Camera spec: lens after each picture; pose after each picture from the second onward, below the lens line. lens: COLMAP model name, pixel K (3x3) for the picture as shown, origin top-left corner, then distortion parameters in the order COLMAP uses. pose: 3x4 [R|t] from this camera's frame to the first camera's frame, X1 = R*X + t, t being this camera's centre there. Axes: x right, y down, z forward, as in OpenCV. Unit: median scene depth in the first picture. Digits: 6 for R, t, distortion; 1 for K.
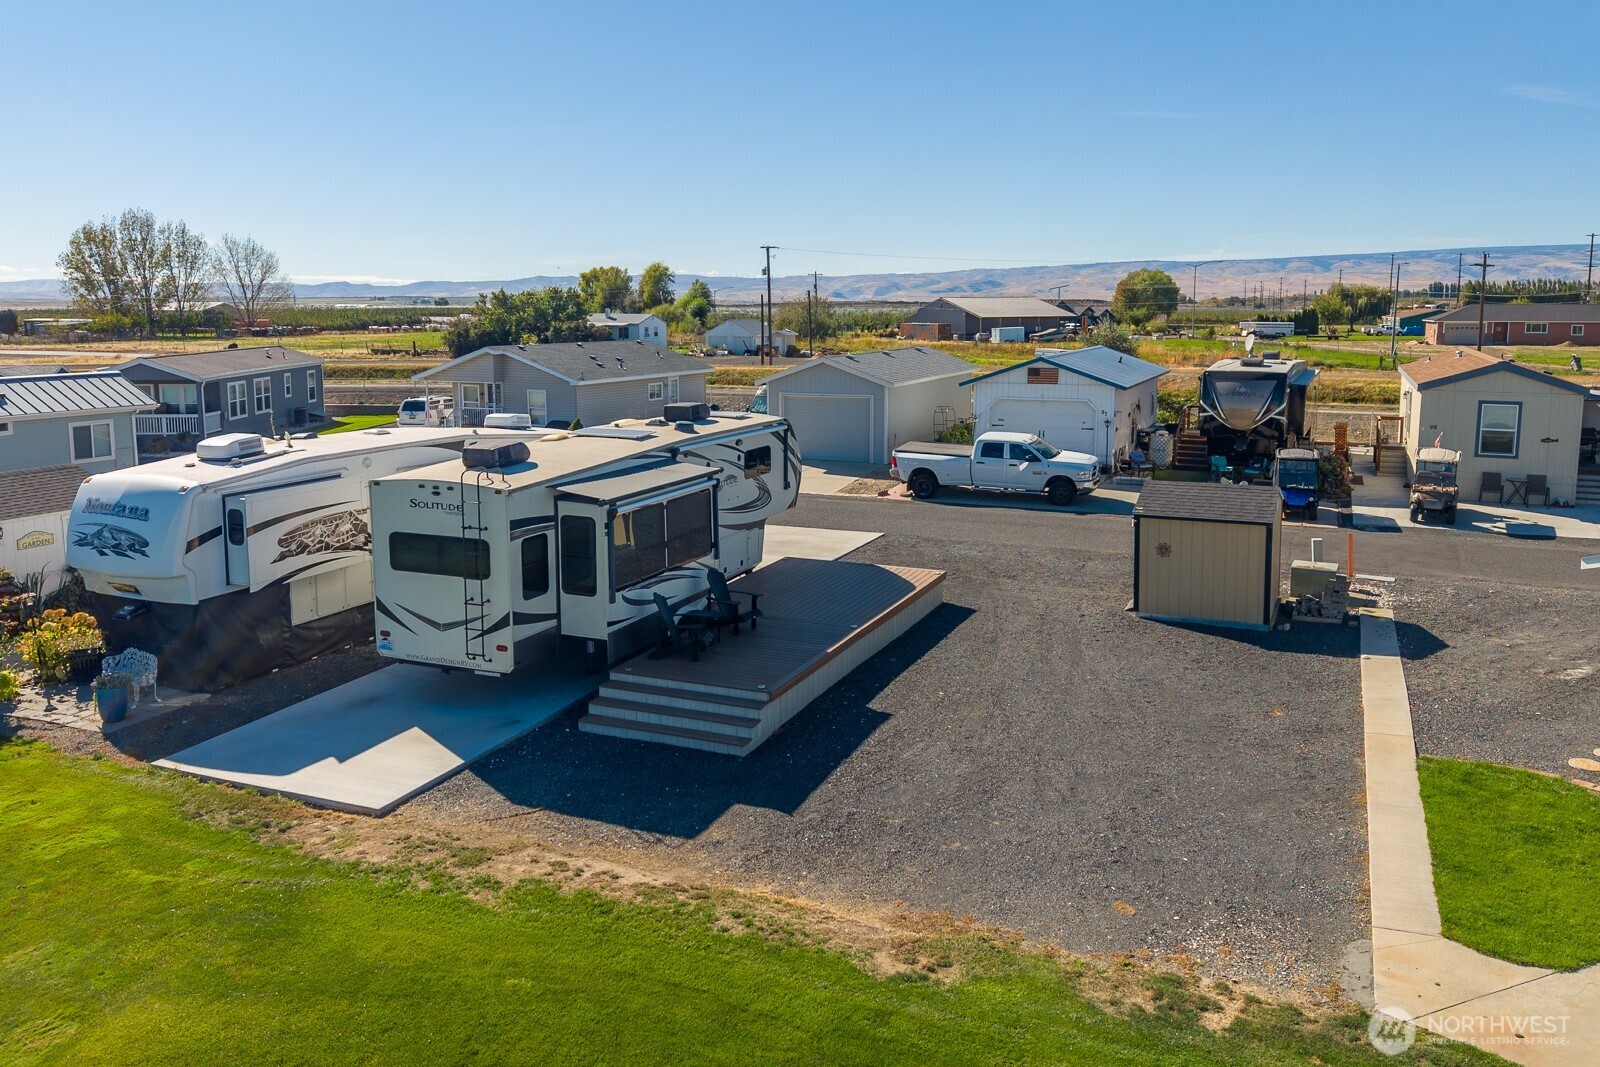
lens RADIAL K [[1224.0, 0, 779.0], [0, 1224.0, 504.8], [0, 0, 1]] dist [0.055312, -0.071529]
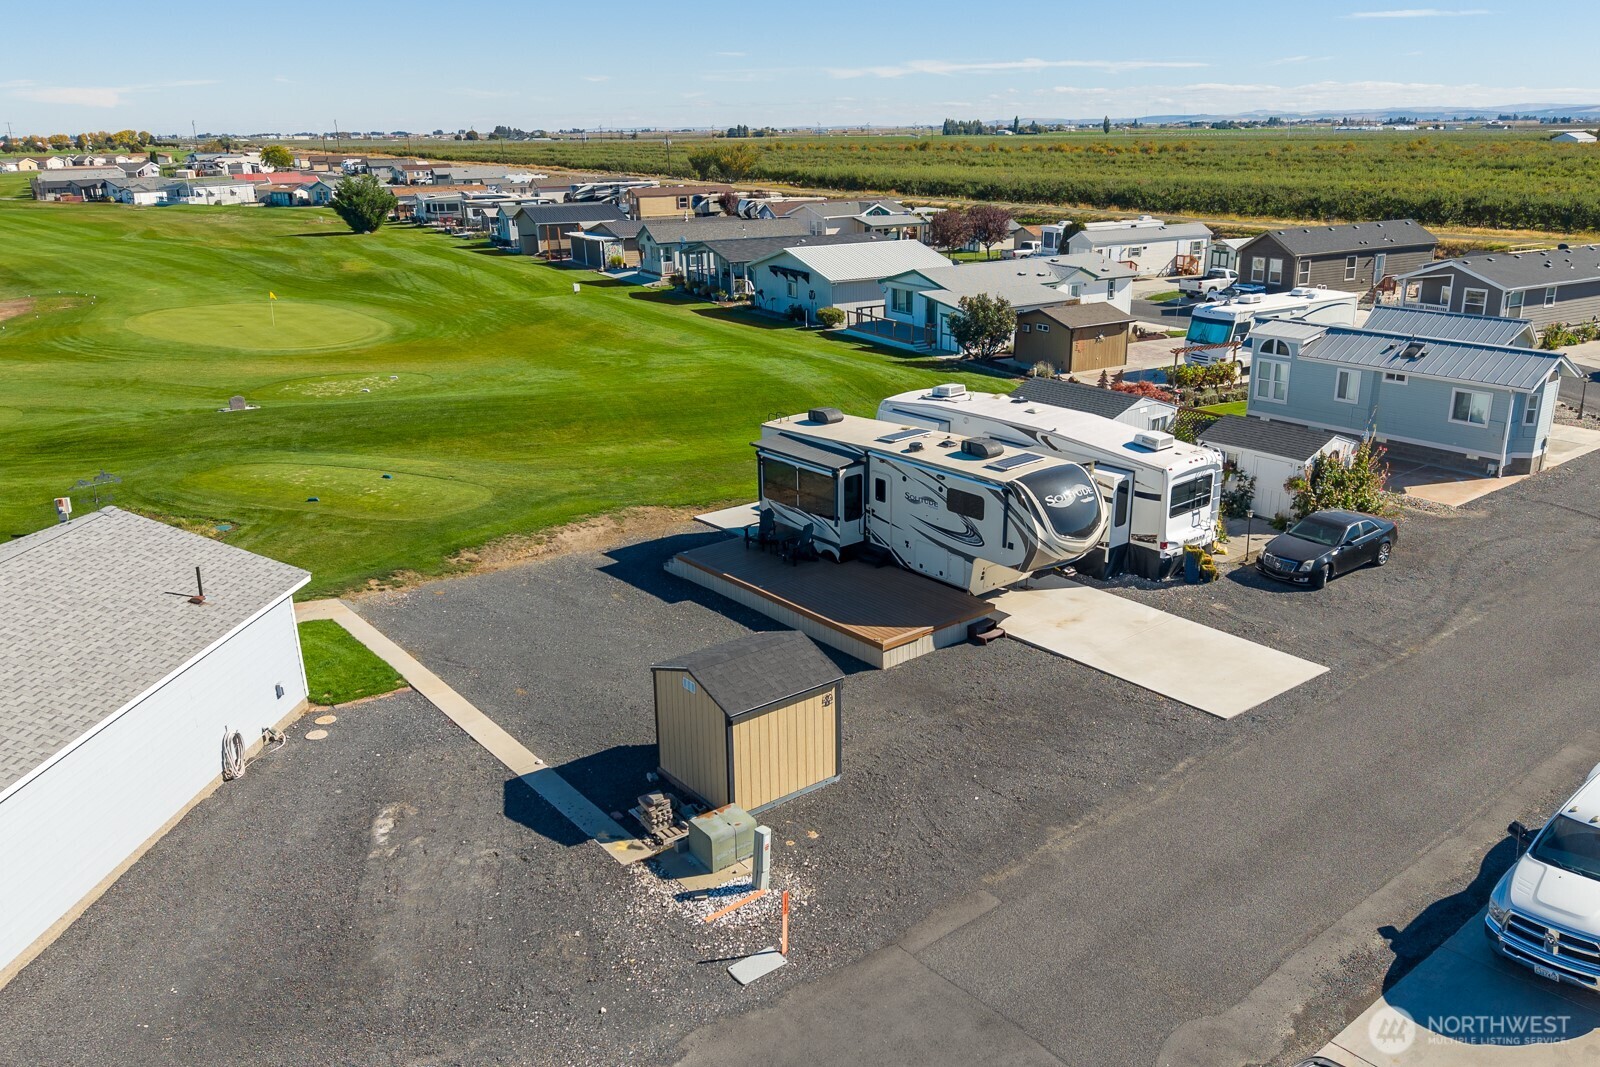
lens RADIAL K [[1168.3, 0, 779.5], [0, 1168.3, 523.5], [0, 0, 1]] dist [0.057061, -0.087295]
pose [[-0.462010, 0.283831, -0.840230, 1.256596], [-0.120590, 0.918502, 0.376579, -0.520235], [0.878638, 0.275306, -0.390130, 1.612773]]
